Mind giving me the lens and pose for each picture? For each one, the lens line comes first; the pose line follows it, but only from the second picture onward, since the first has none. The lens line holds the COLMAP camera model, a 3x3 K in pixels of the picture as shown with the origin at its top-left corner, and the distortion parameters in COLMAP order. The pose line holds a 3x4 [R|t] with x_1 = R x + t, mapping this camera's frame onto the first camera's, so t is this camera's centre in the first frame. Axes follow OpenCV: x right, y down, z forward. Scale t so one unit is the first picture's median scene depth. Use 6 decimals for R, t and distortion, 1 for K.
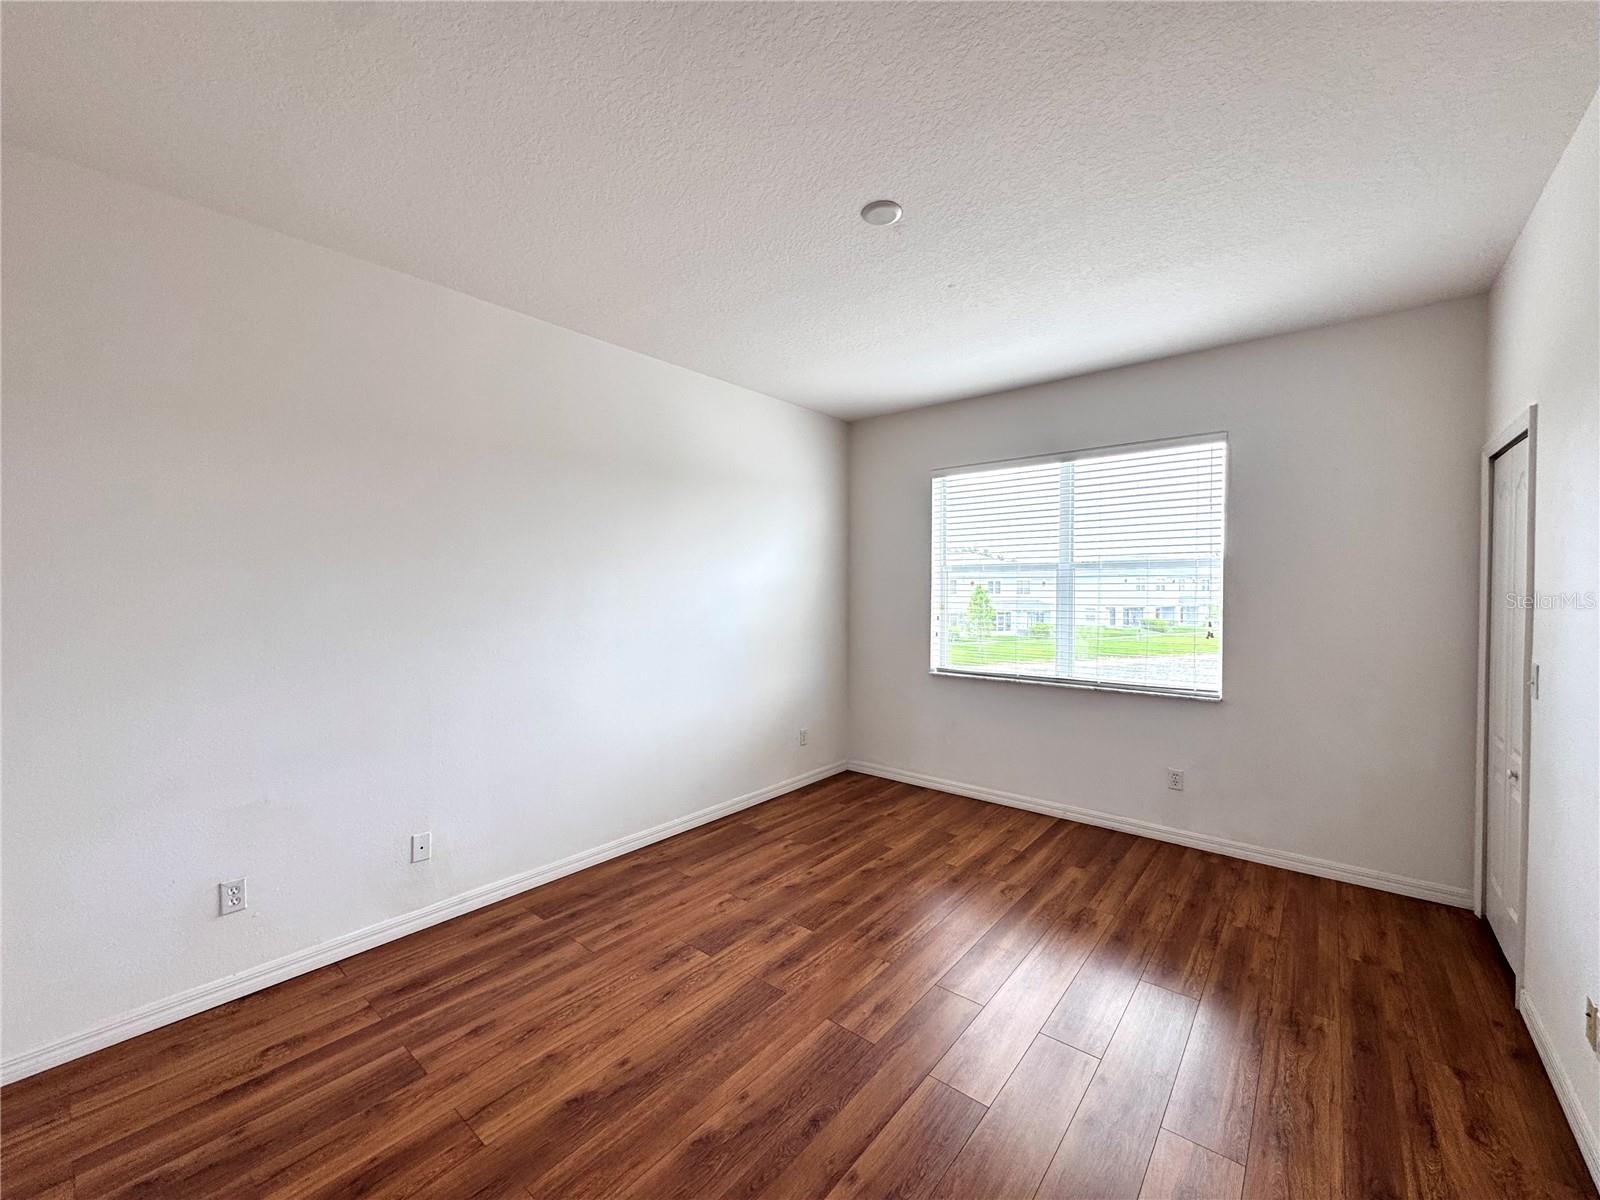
lens RADIAL K [[635.4, 0, 799.3], [0, 635.4, 596.7], [0, 0, 1]] dist [-0.003794, 0.000303]
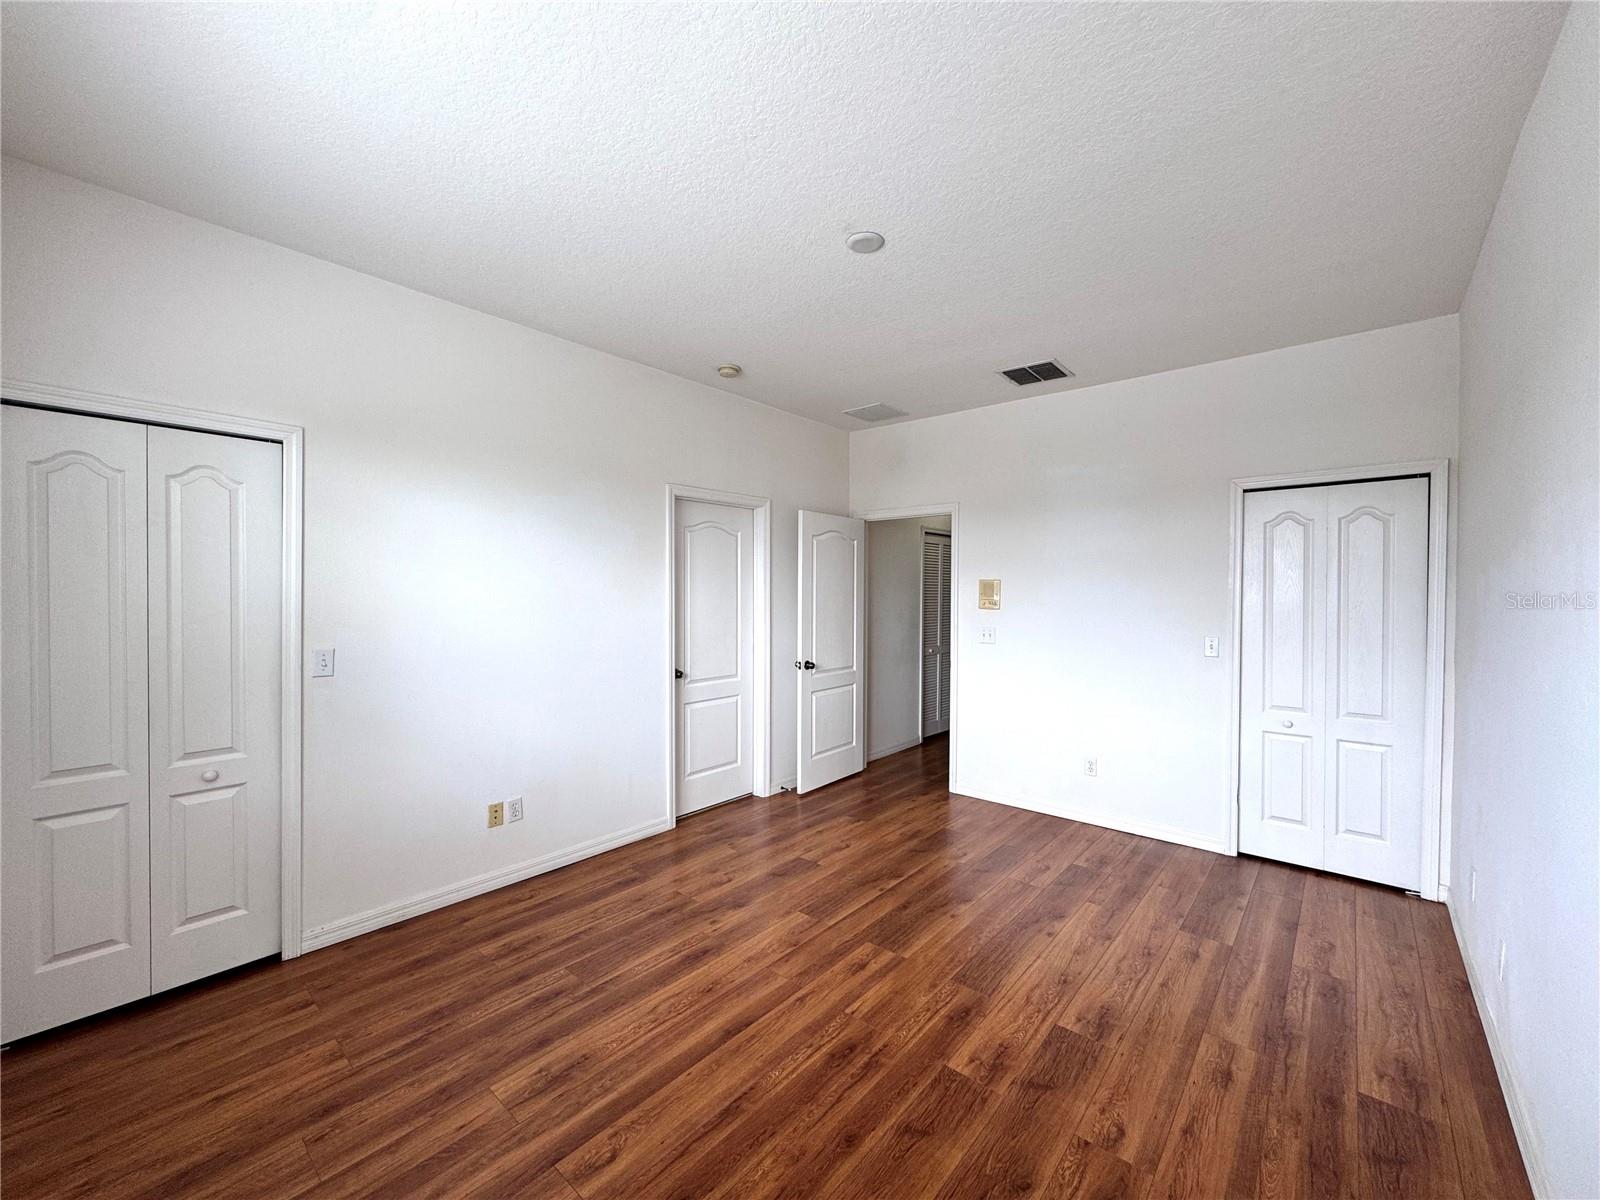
lens RADIAL K [[635.4, 0, 799.3], [0, 635.4, 596.7], [0, 0, 1]] dist [-0.003794, 0.000303]
pose [[-0.999759, -0.006324, 0.021032, 0.191862], [-0.005931, 0.999807, 0.018714, -0.017805], [-0.021146, 0.018584, -0.999604, 1.869426]]
